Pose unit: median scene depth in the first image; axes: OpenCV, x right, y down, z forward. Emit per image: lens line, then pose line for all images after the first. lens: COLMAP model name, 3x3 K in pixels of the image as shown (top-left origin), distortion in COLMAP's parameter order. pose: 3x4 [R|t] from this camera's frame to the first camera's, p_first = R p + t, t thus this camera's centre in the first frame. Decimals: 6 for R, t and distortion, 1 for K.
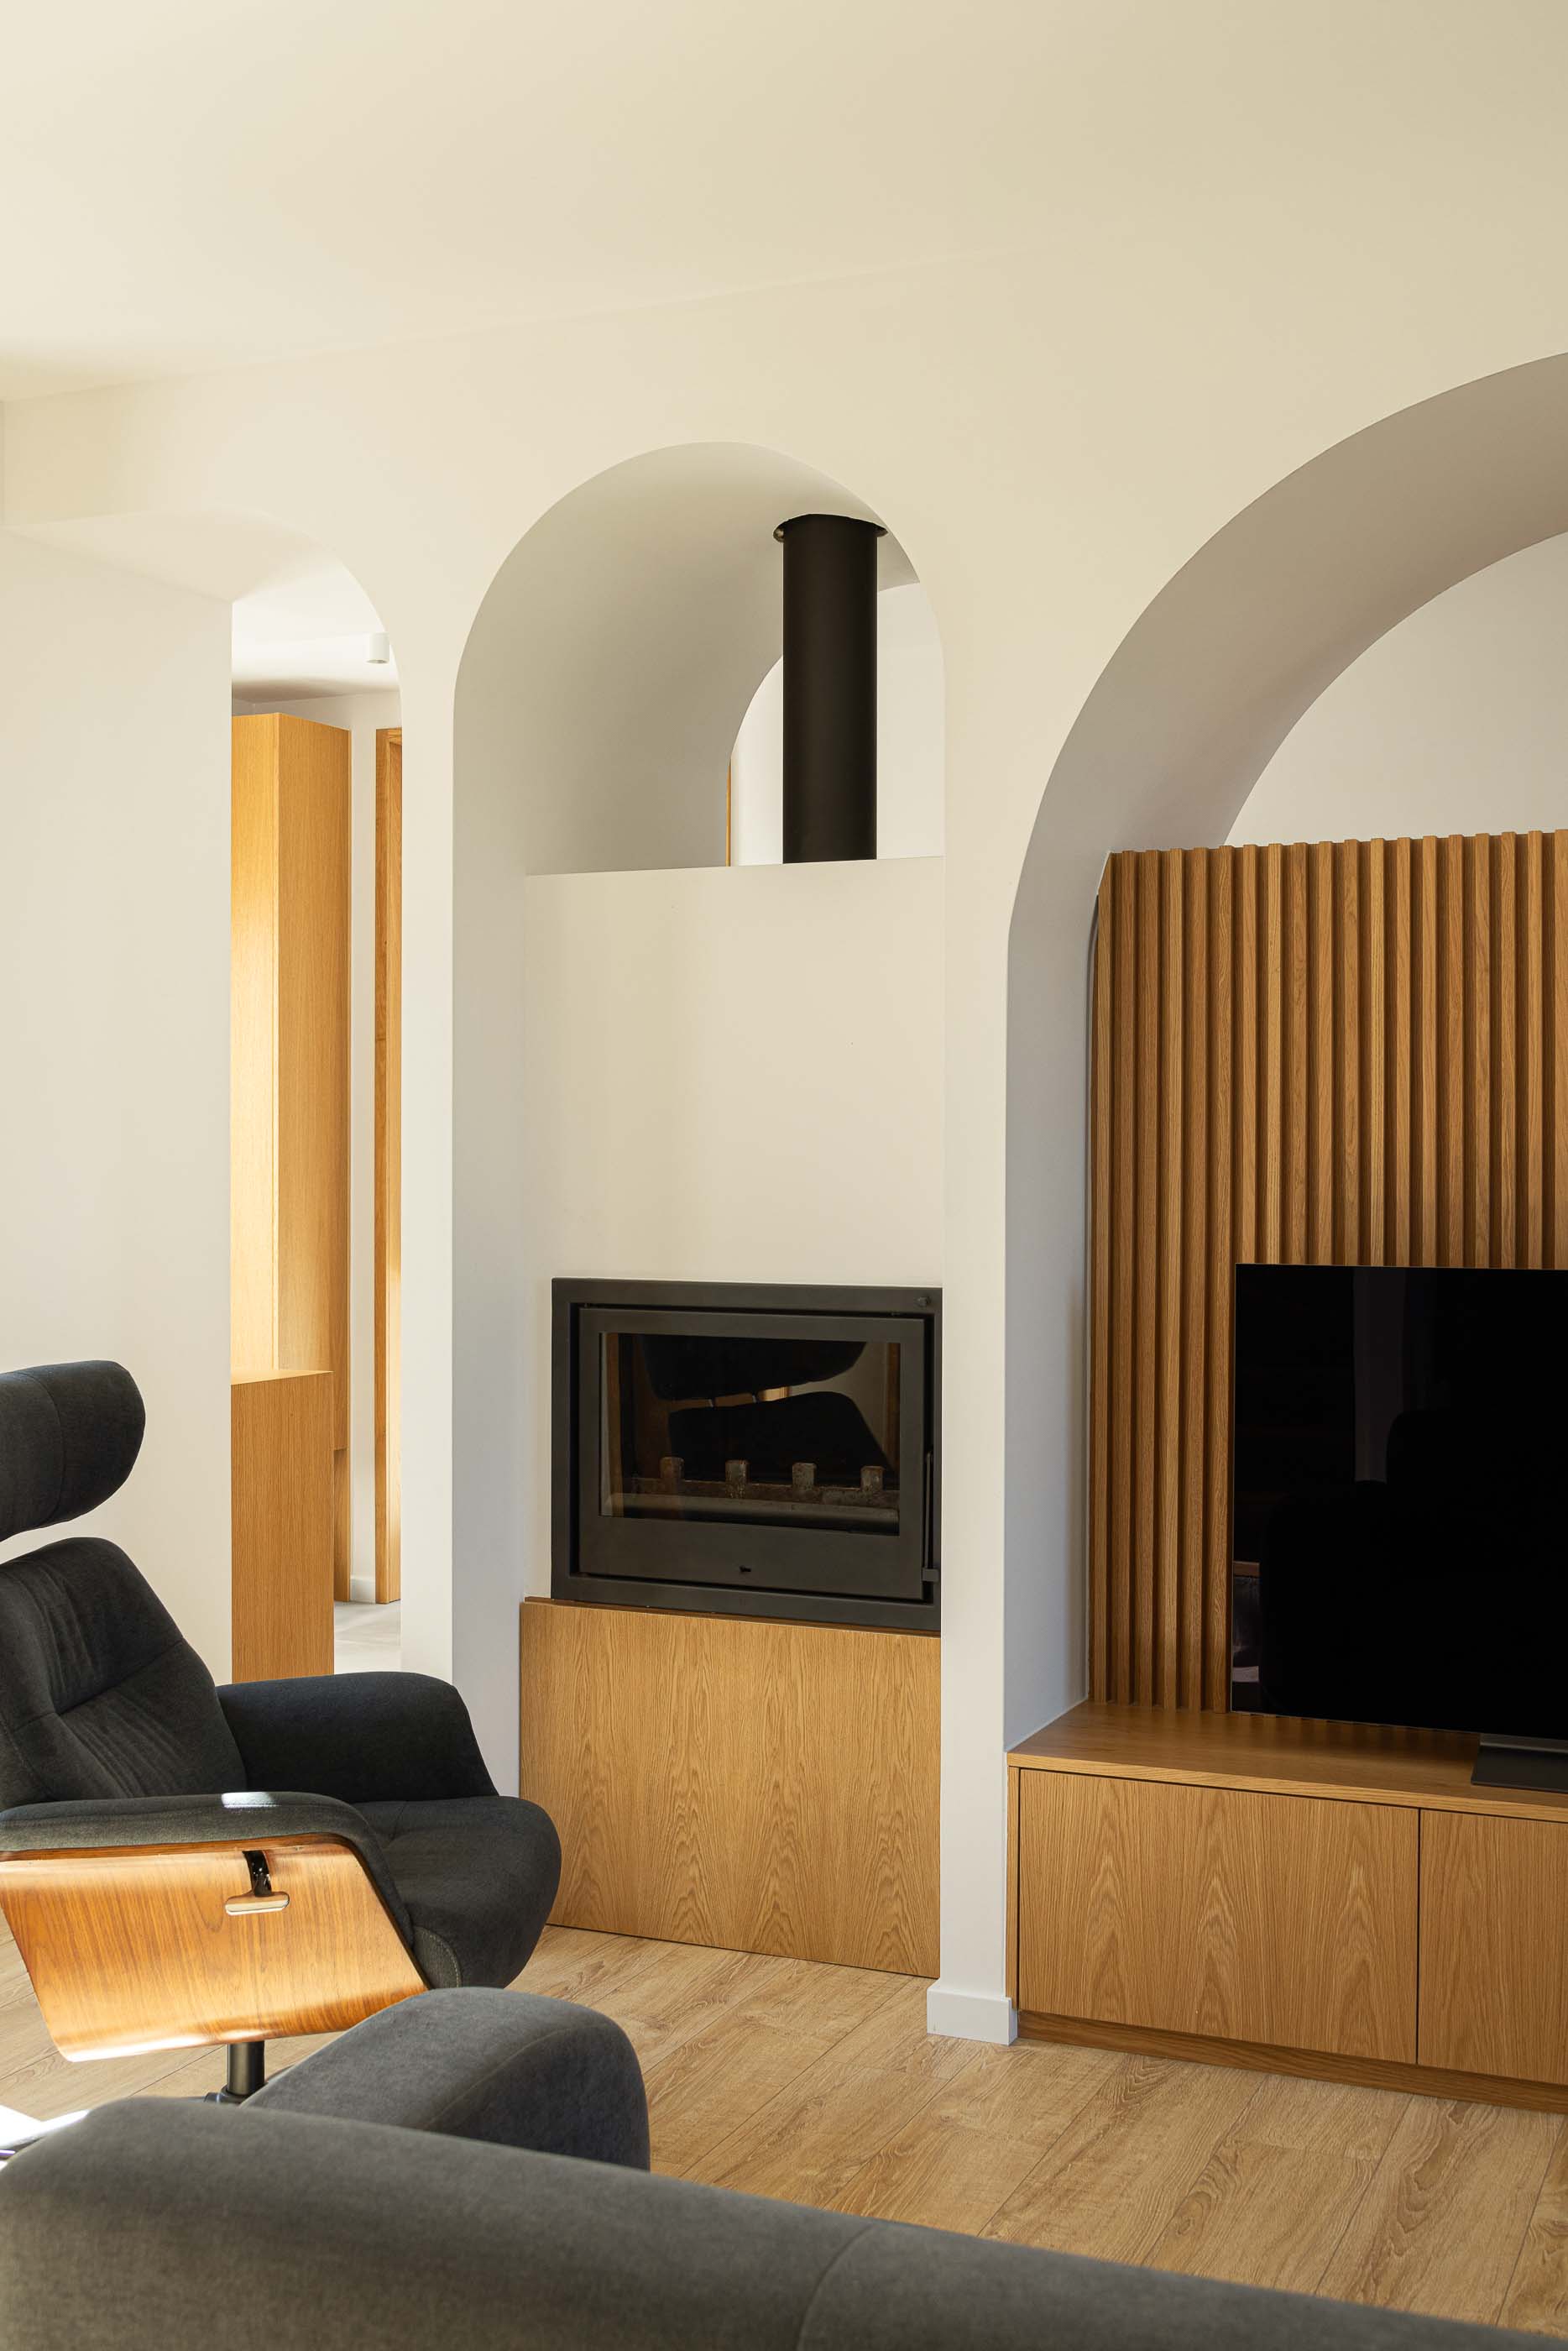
lens RADIAL K [[2525.0, 0, 784.0], [0, 2525.0, 1175.5], [0, 0, 1]] dist [-0.087528, 0.163812]
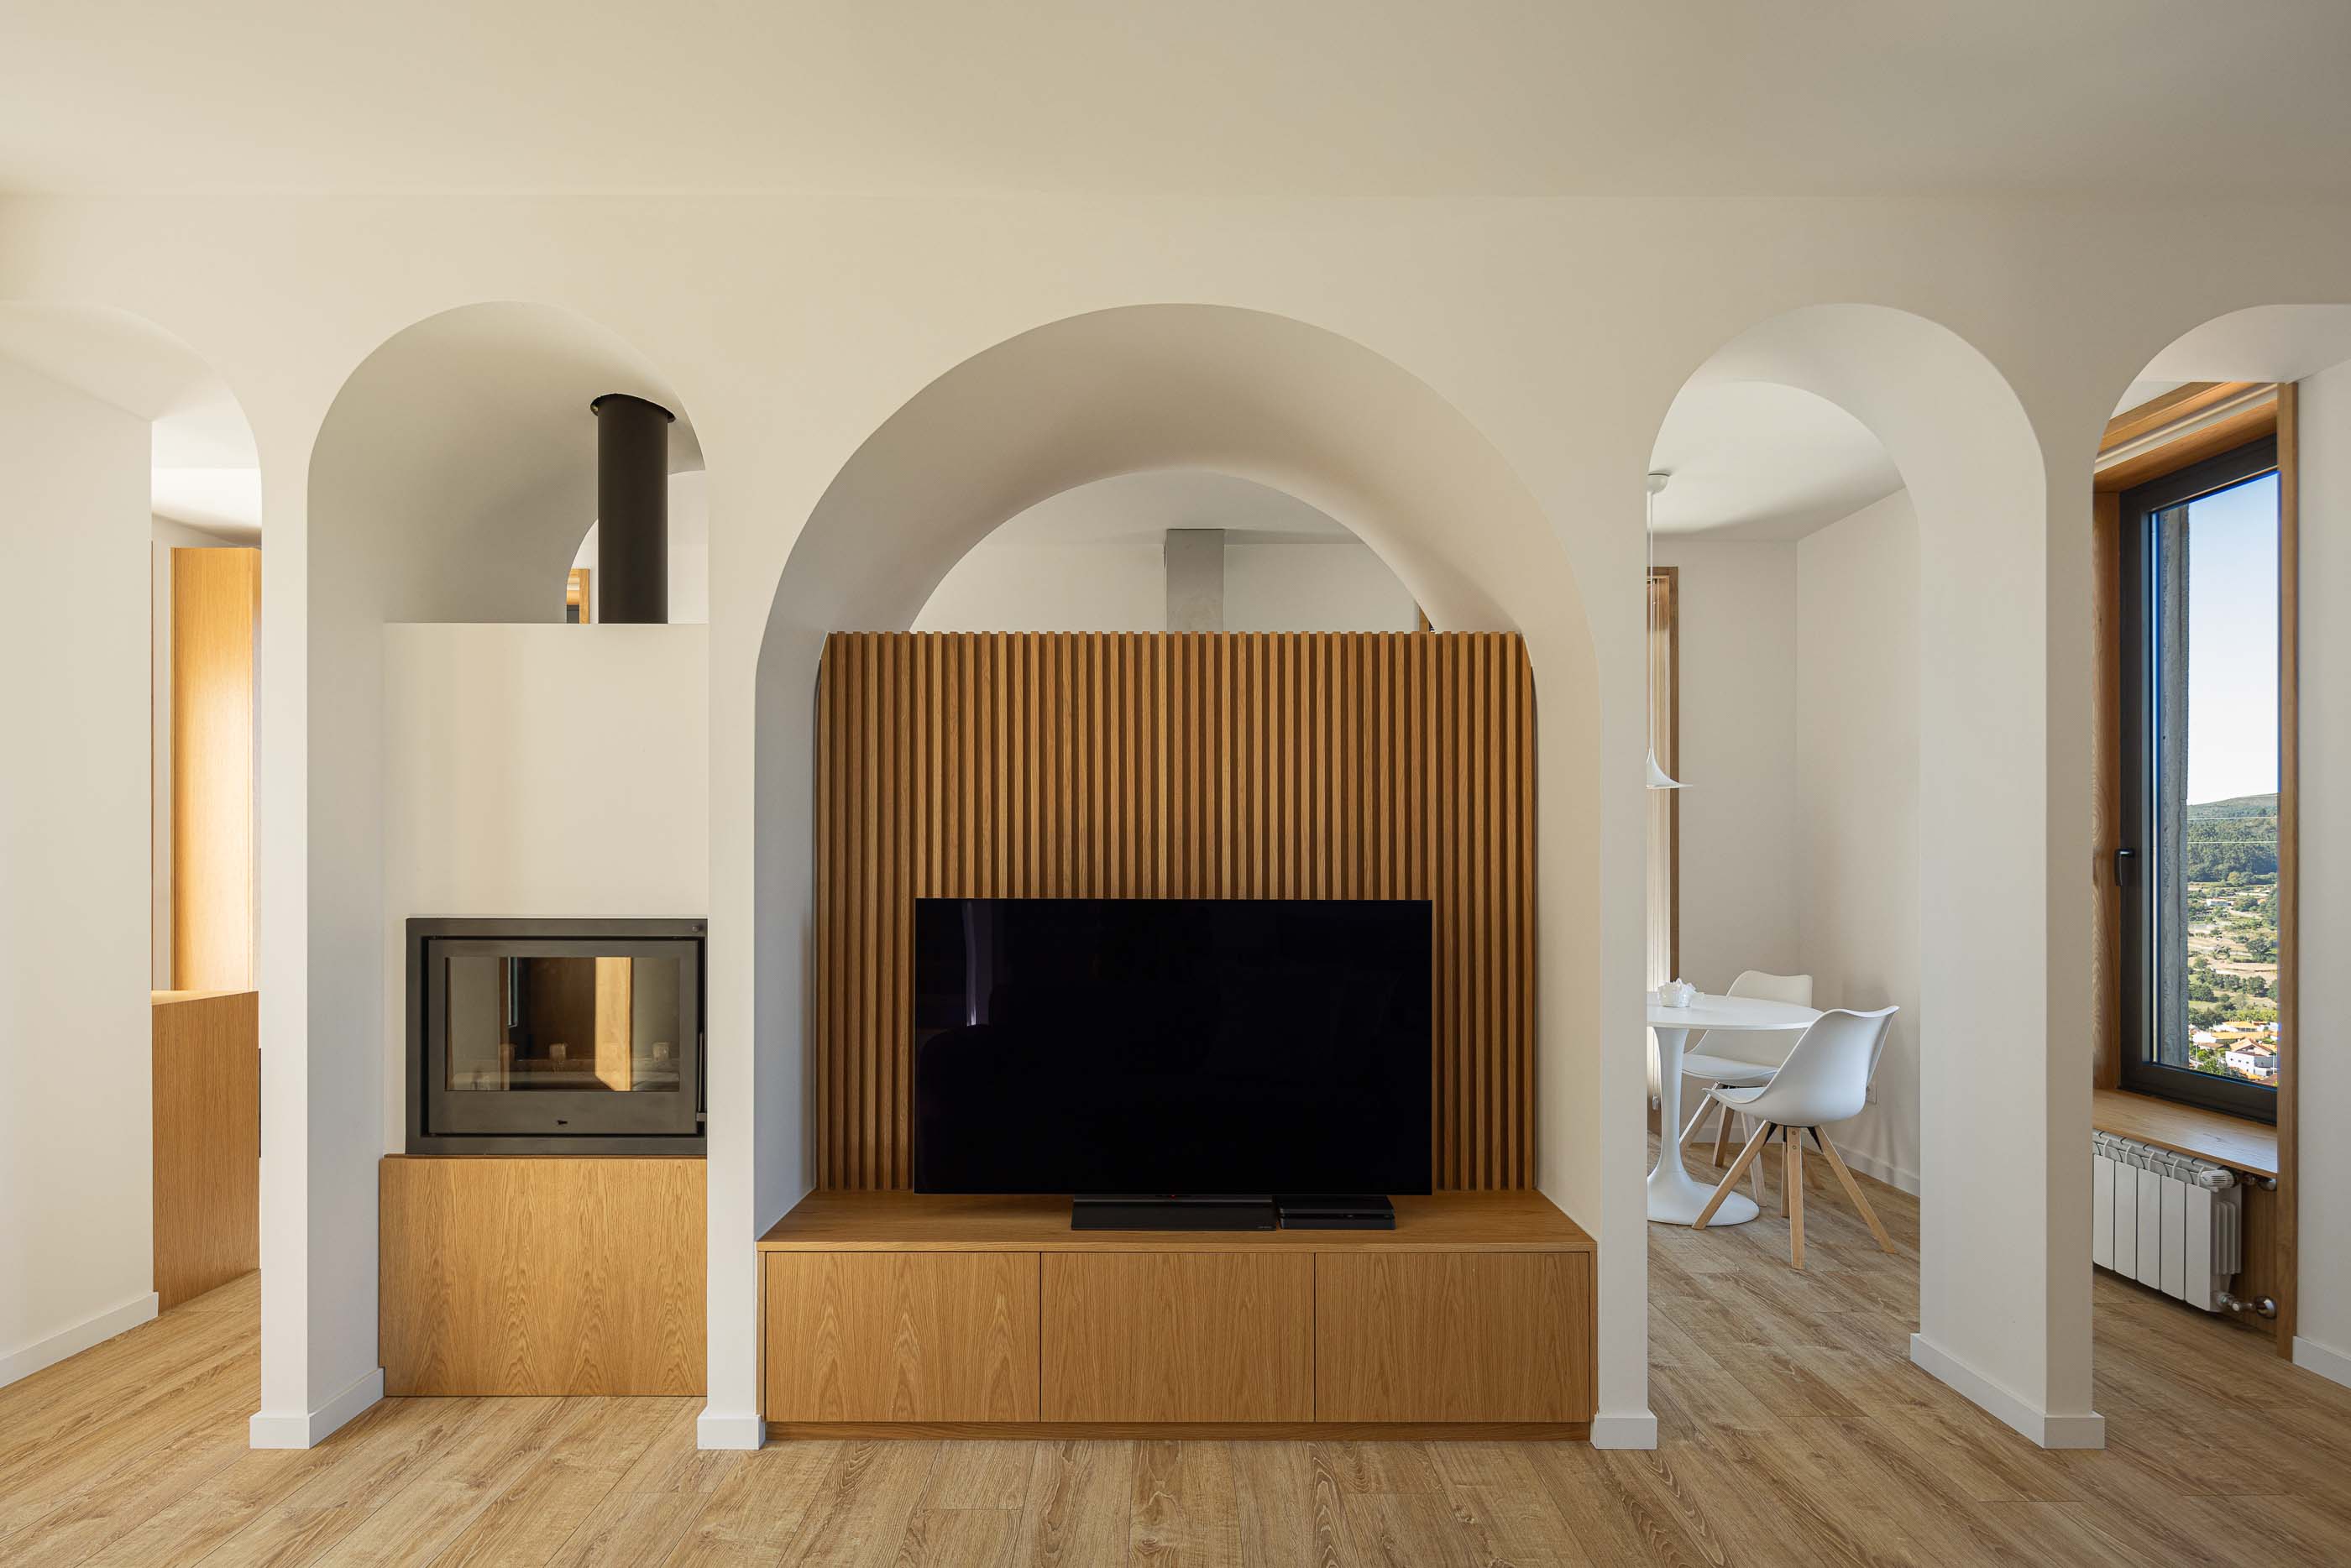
lens RADIAL K [[1137.5, 0, 1163.6], [0, 1137.5, 858.3], [0, 0, 1]] dist [-0.000299, -0.000233]
pose [[0.915401, -0.000179, 0.402543, 0.038546], [0.004570, 0.999940, -0.009948, 0.017442], [-0.402517, 0.010946, 0.915347, 0.297359]]
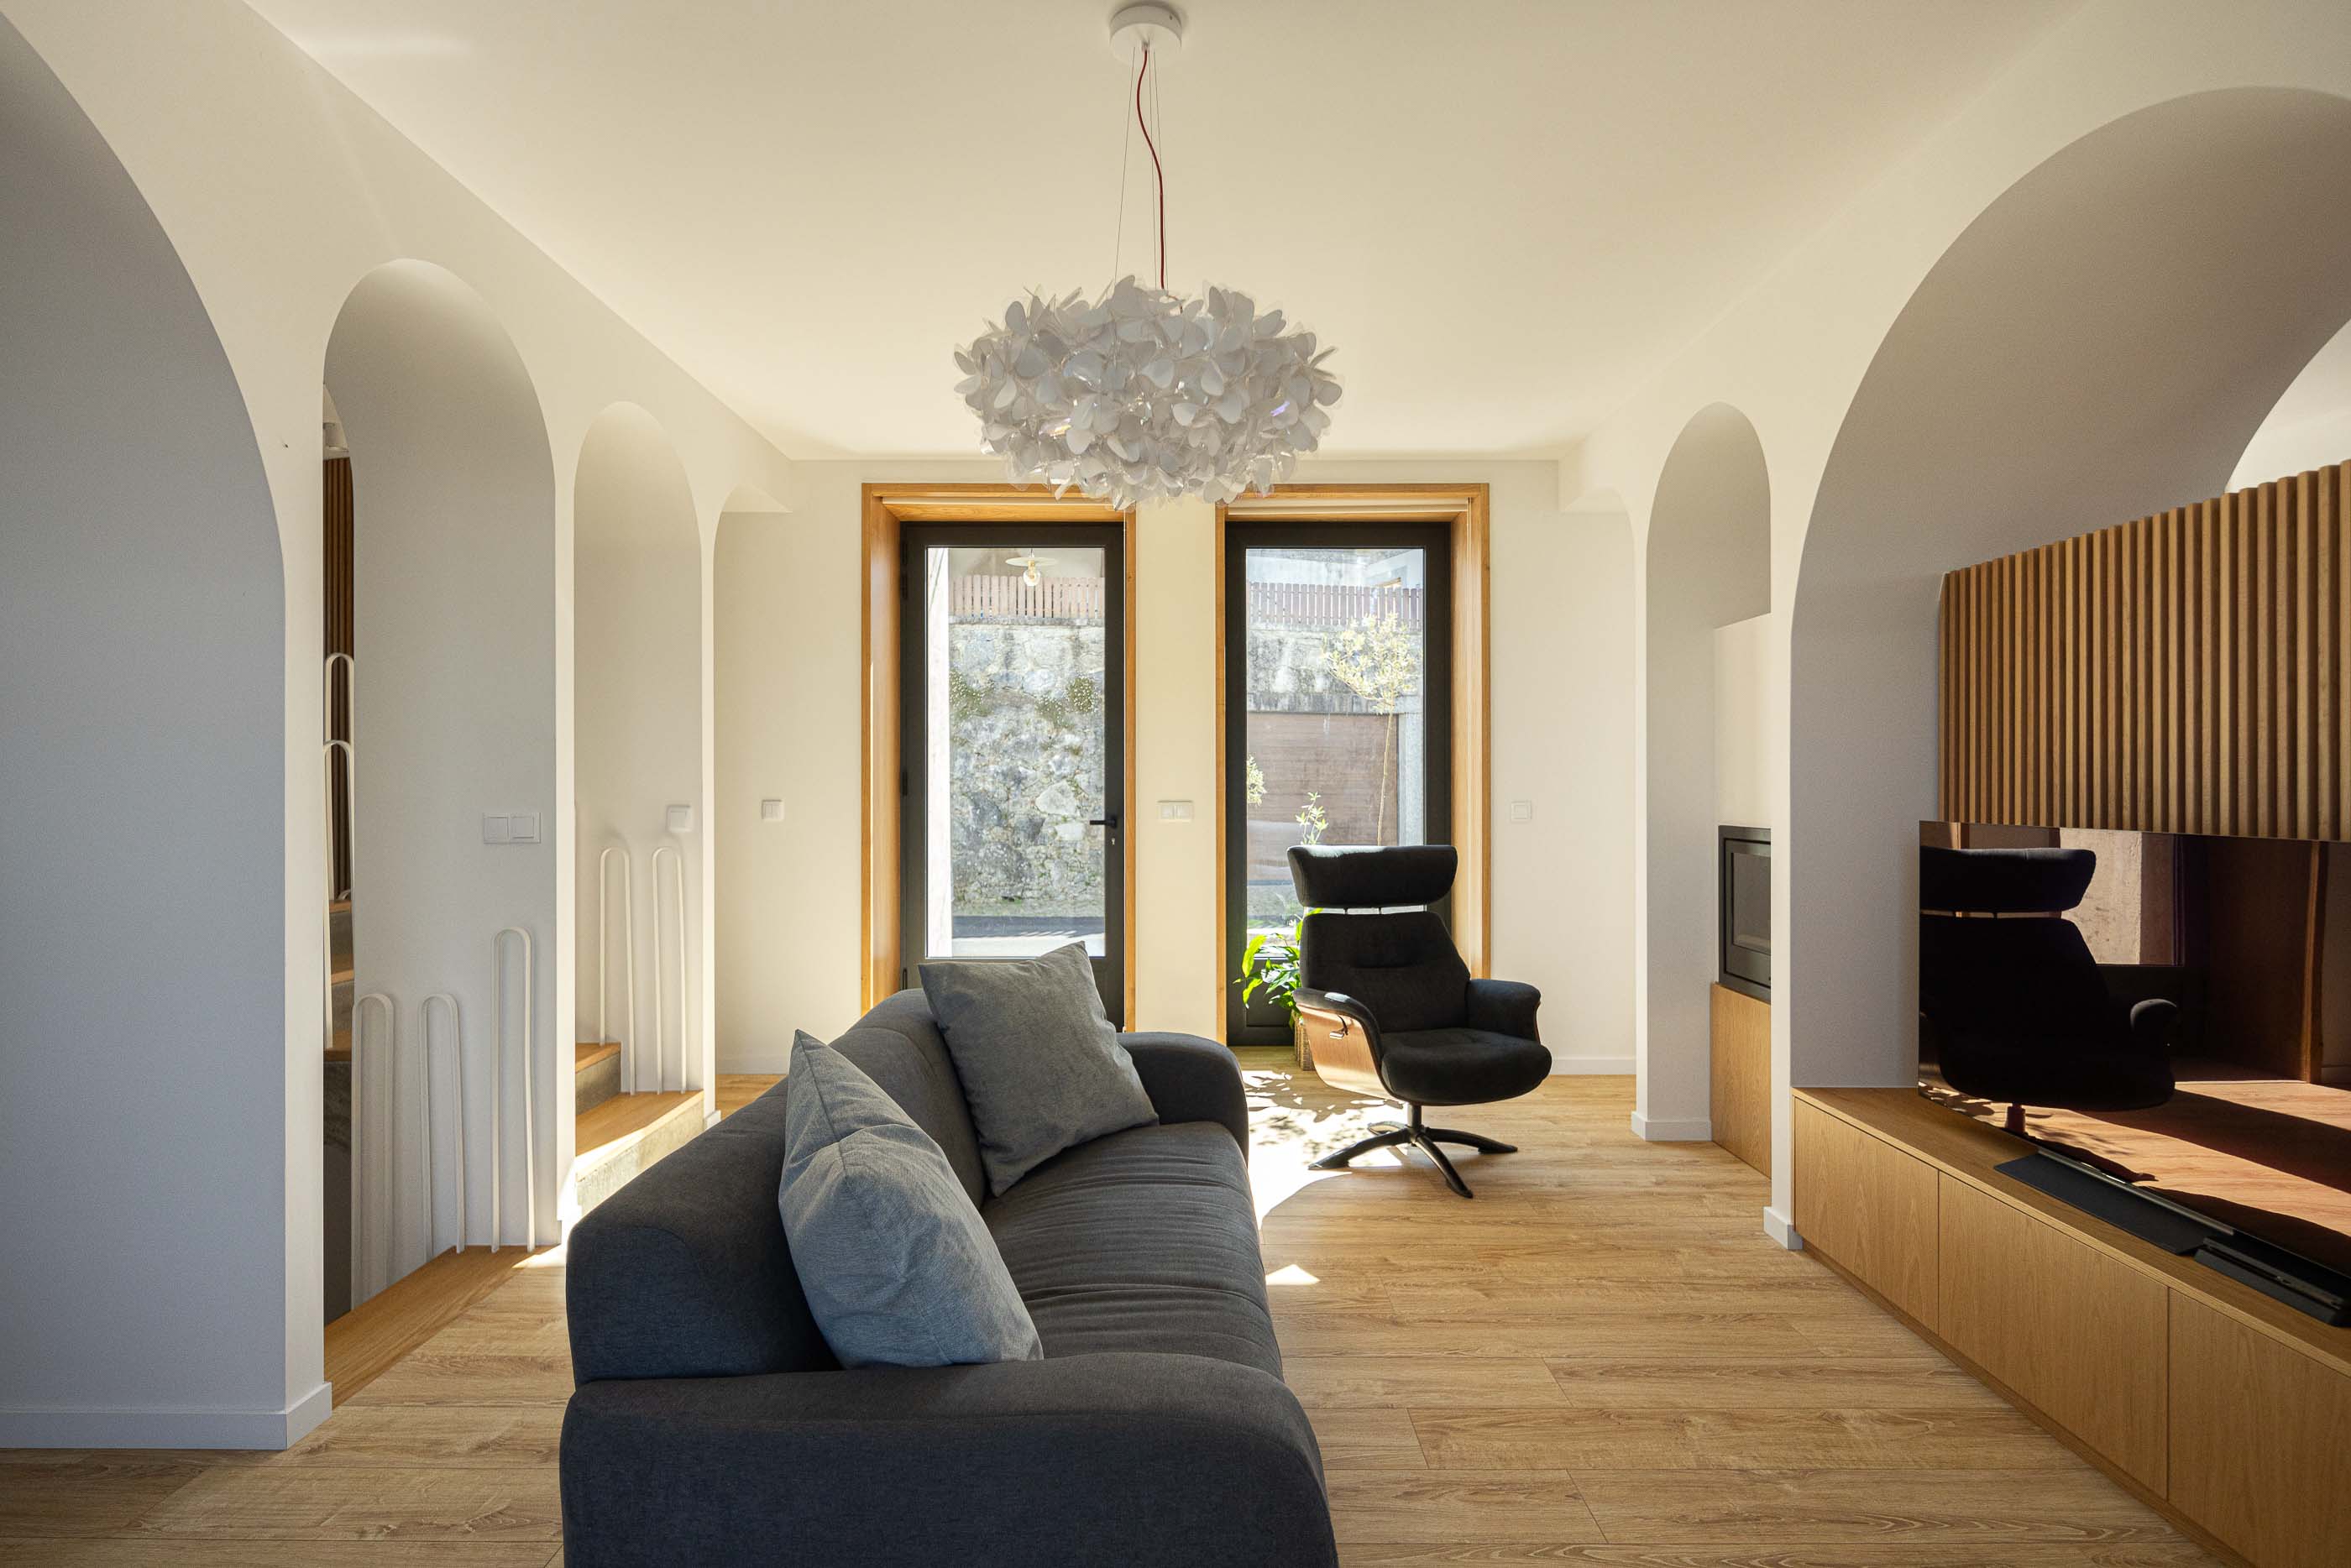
lens RADIAL K [[1144.3, 0, 1175.5], [0, 1144.3, 784.0], [0, 0, 1]] dist [-0.000422, -0.000063]
pose [[0.400096, -0.003125, -0.916468, 0.642691], [-0.009013, 0.999932, -0.007344, 0.020326], [0.916429, 0.011198, 0.400041, 0.249341]]
